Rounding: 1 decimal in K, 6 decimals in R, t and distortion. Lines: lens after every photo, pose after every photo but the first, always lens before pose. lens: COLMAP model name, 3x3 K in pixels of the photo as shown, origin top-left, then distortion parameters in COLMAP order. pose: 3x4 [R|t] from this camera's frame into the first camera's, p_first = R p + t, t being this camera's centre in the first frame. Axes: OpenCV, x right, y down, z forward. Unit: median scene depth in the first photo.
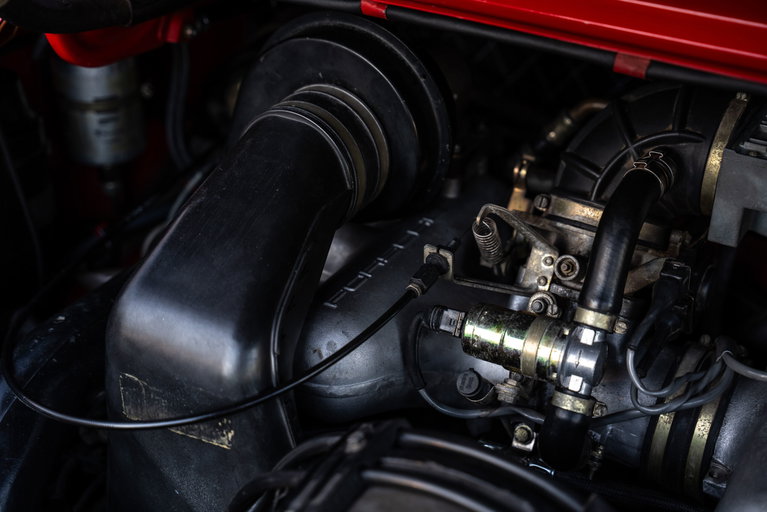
lens RADIAL K [[1265.3, 0, 383.5], [0, 1265.3, 256.0], [0, 0, 1]] dist [0.152033, -0.018699]
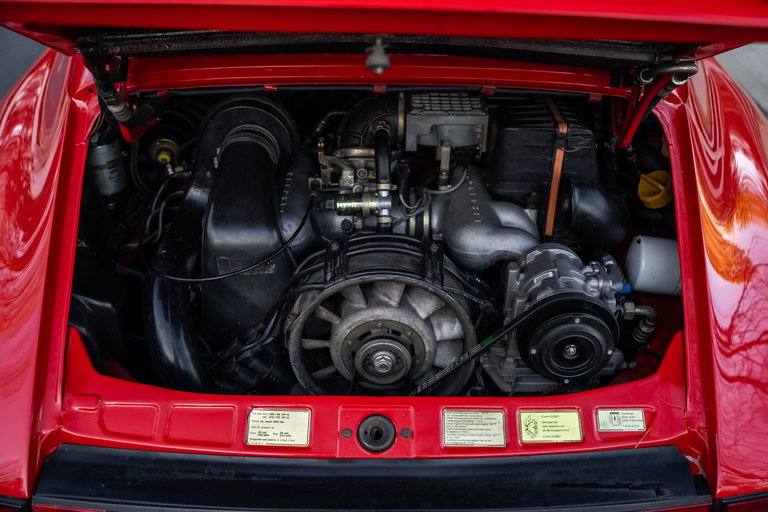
lens RADIAL K [[789.2, 0, 402.0], [0, 789.2, 255.7], [0, 0, 1]] dist [-0.052449, -0.004293]
pose [[0.863195, -0.282007, 0.418767, -0.508596], [0.266443, 0.958998, 0.096599, 0.036671], [-0.428838, 0.028194, 0.902941, -0.466783]]
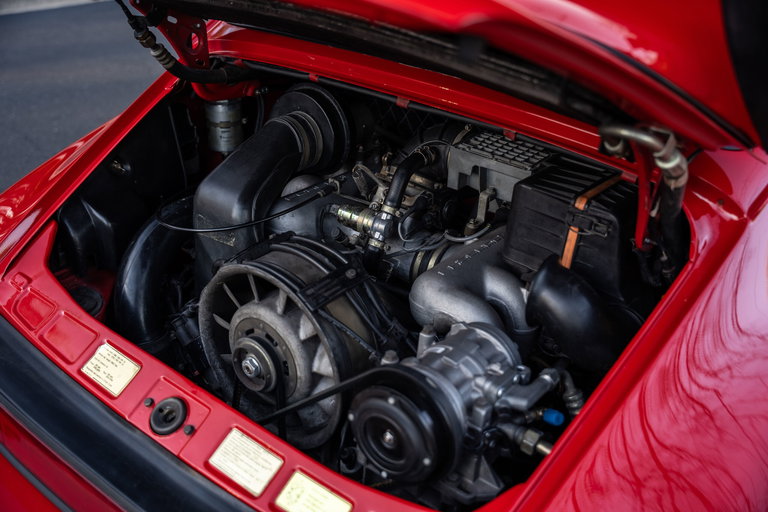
lens RADIAL K [[767.1, 0, 384.0], [0, 767.1, 256.0], [0, 0, 1]] dist [-0.053476, 0.002670]
pose [[0.988921, 0.095512, -0.113636, 0.321842], [-0.100985, 0.993940, -0.043412, 0.194600], [0.108801, 0.054407, 0.992574, -0.424098]]
